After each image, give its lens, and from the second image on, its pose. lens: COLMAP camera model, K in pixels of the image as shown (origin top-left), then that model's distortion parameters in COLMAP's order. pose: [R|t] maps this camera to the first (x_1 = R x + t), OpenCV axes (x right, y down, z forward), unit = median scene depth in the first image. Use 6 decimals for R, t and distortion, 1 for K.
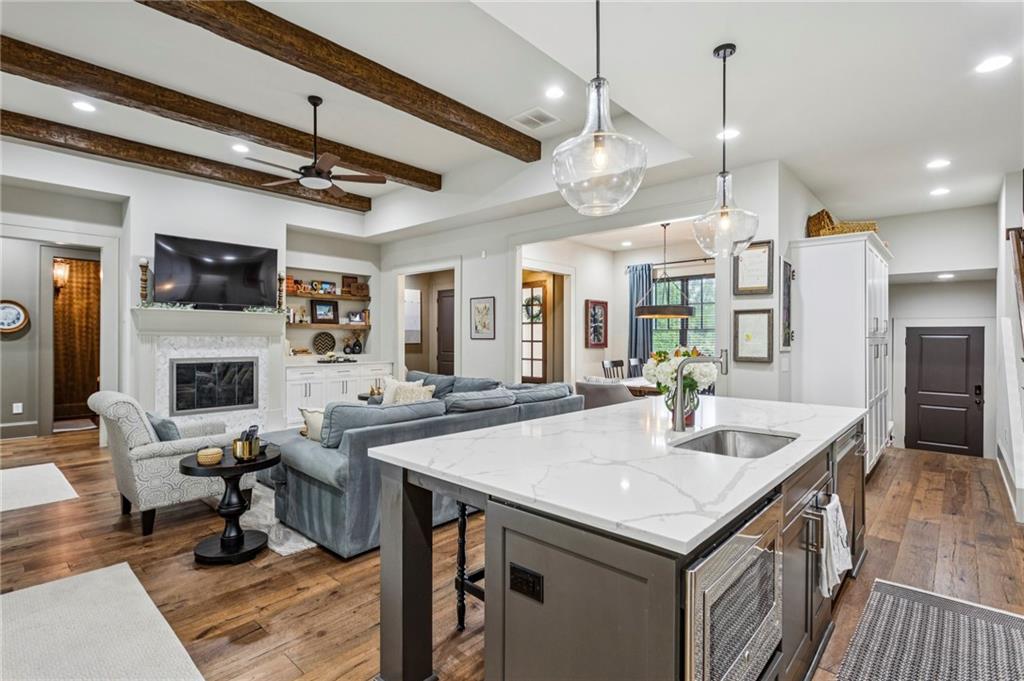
lens RADIAL K [[494.9, 0, 508.0], [0, 494.9, 338.7], [0, 0, 1]] dist [-0.000909, -0.000844]
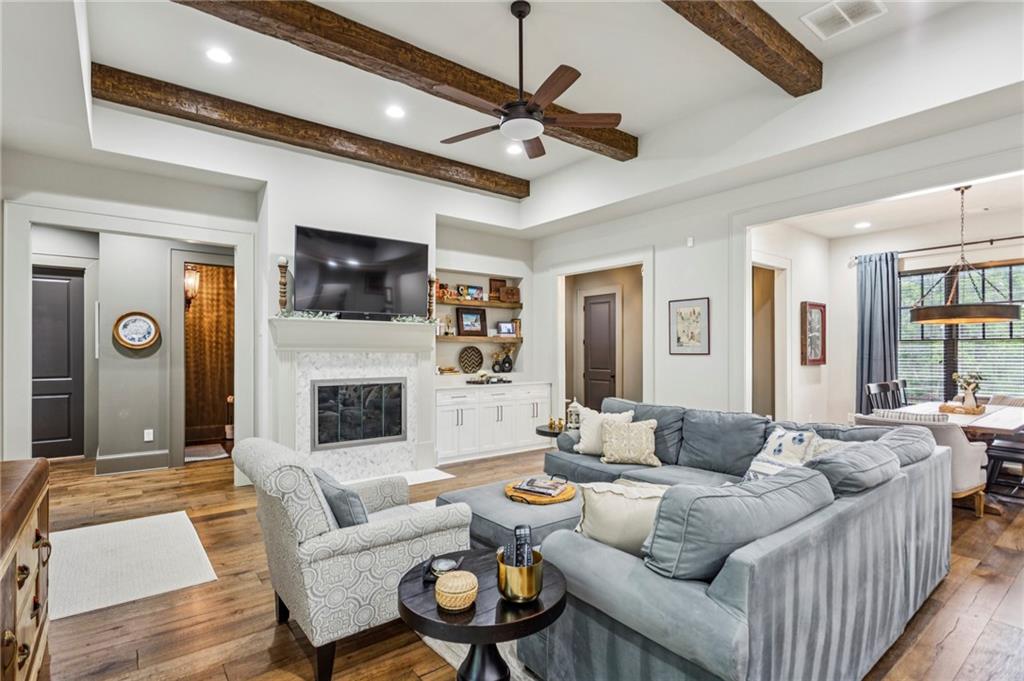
lens RADIAL K [[494.9, 0, 509.8], [0, 494.9, 350.8], [0, 0, 1]] dist [-0.000909, -0.000844]
pose [[0.987072, -0.004381, -0.160220, -0.200503], [0.004156, 0.999990, -0.001742, -0.004614], [0.160226, 0.001054, 0.987080, 0.216579]]
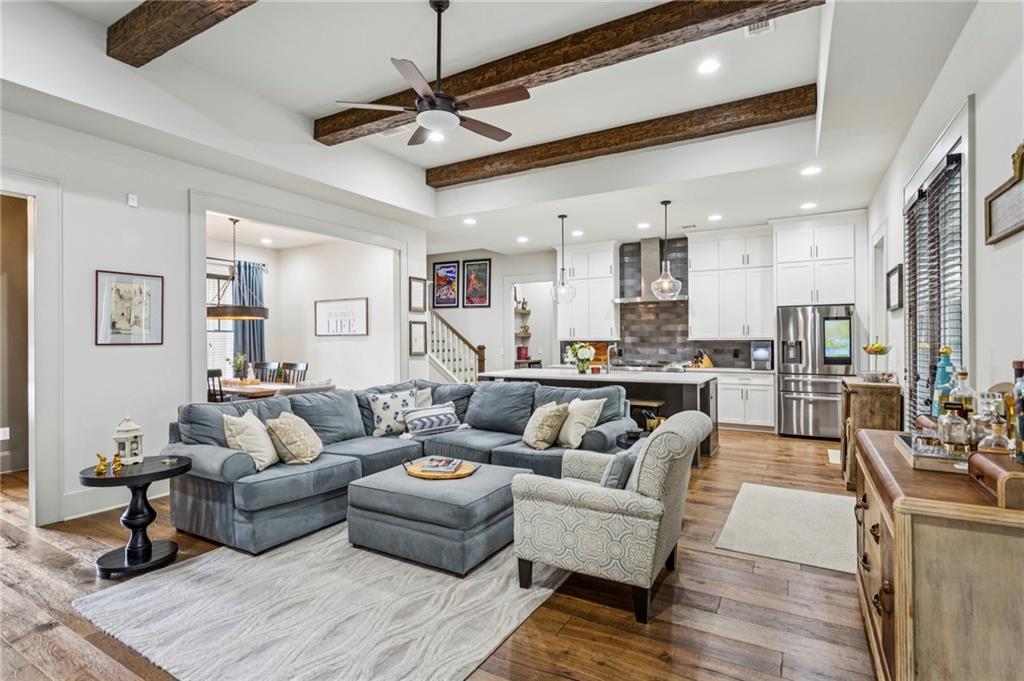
lens RADIAL K [[494.9, 0, 514.0], [0, 494.9, 339.1], [0, 0, 1]] dist [-0.000909, -0.000844]
pose [[-0.217432, -0.002798, 0.976072, -0.720465], [0.006804, 0.999967, 0.004382, -0.005351], [-0.976052, 0.007594, -0.217405, 0.692174]]
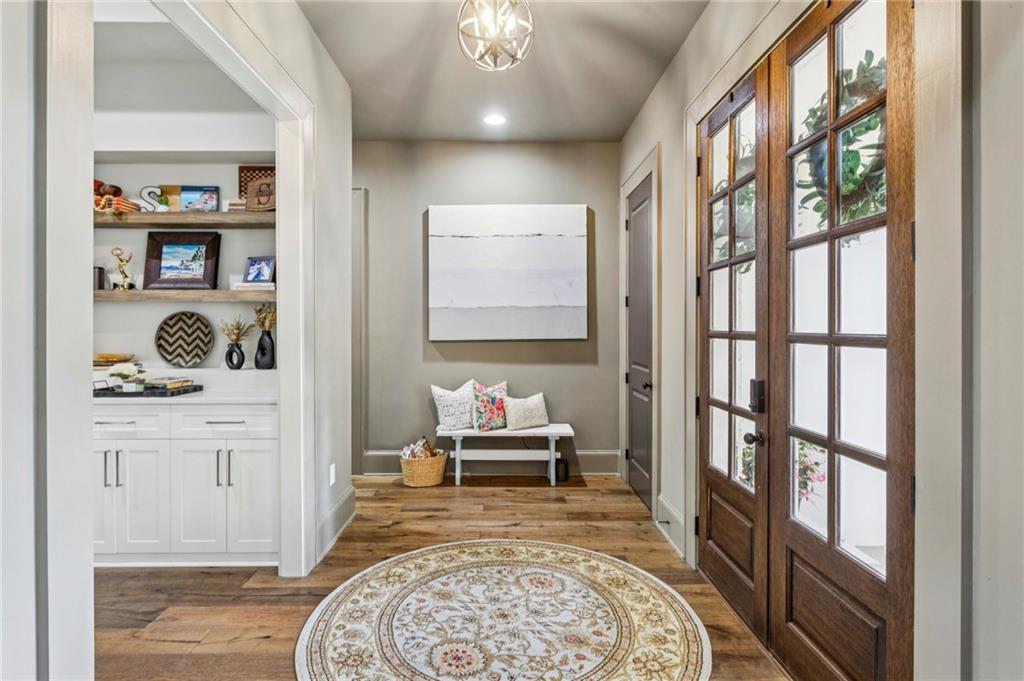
lens RADIAL K [[526.8, 0, 512.3], [0, 526.8, 335.0], [0, 0, 1]] dist [-0.005135, -0.000101]
pose [[0.690960, 0.006821, -0.722861, 0.136220], [0.004215, 0.999900, 0.013464, 0.000787], [0.722881, -0.012350, 0.690862, 1.036988]]
